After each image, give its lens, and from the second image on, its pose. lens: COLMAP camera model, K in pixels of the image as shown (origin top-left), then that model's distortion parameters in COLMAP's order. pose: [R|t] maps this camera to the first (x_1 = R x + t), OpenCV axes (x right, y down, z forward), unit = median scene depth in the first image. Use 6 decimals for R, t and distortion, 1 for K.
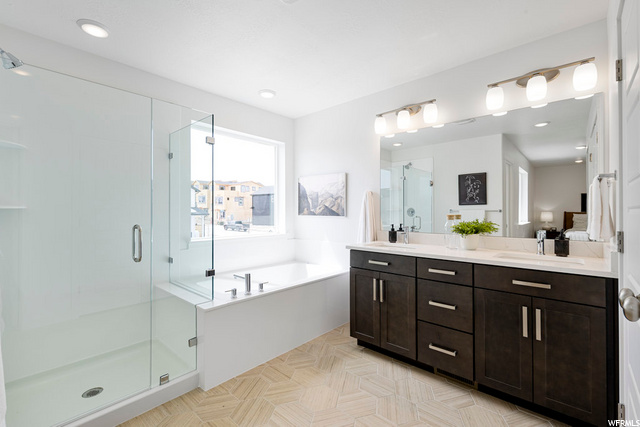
lens RADIAL K [[283.2, 0, 320.6], [0, 283.2, 210.7], [0, 0, 1]] dist [-0.001756, -0.000082]
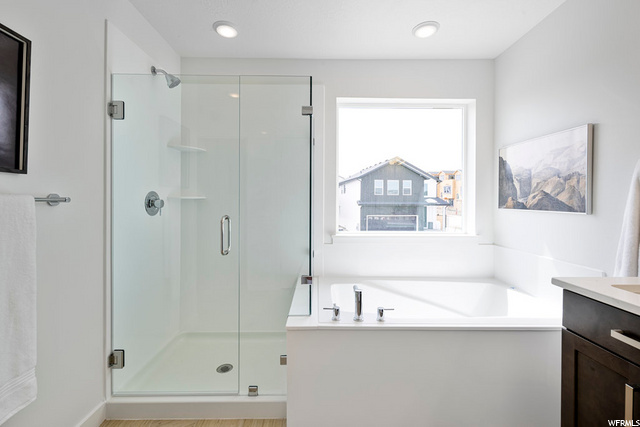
lens RADIAL K [[283.2, 0, 316.7], [0, 283.2, 202.6], [0, 0, 1]] dist [-0.001756, -0.000082]
pose [[0.674619, 0.009665, -0.738103, 0.125670], [-0.005751, 0.999953, 0.007837, 0.000674], [0.738144, -0.001042, 0.674643, 0.305539]]
